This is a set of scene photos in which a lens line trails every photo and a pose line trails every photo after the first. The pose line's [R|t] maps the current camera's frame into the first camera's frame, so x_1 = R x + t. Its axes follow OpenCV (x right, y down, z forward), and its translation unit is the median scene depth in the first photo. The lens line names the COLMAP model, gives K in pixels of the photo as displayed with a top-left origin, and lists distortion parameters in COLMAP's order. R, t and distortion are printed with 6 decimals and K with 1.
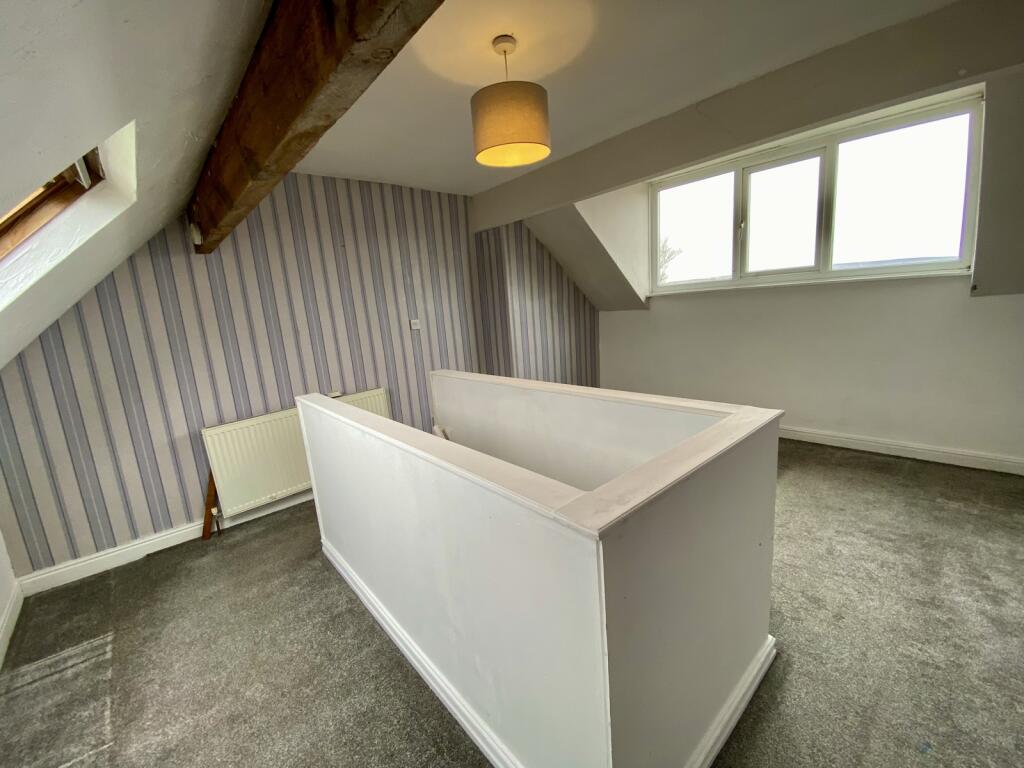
lens RADIAL K [[419.9, 0, 512.6], [0, 419.9, 381.7], [0, 0, 1]] dist [-0.002396, -0.000583]
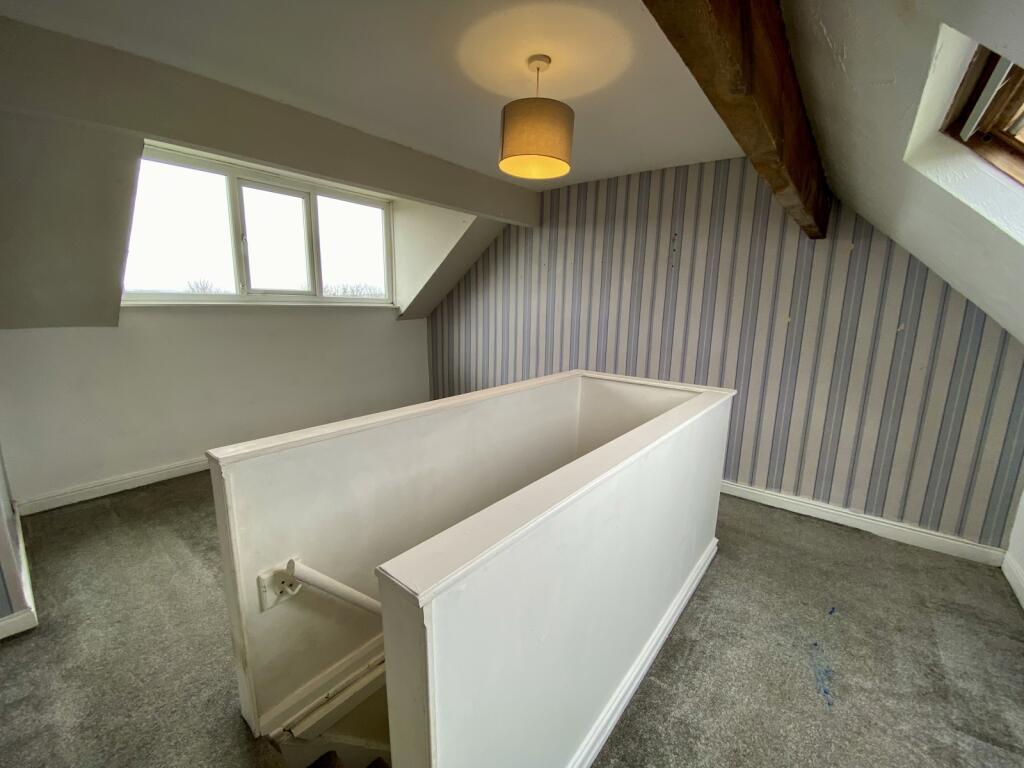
lens RADIAL K [[419.9, 0, 512.6], [0, 419.9, 381.7], [0, 0, 1]] dist [-0.002396, -0.000583]
pose [[-0.167285, -0.106083, 0.980185, -0.580523], [0.187313, 0.972666, 0.137237, -0.087953], [-0.967951, 0.206559, -0.142842, 0.705531]]
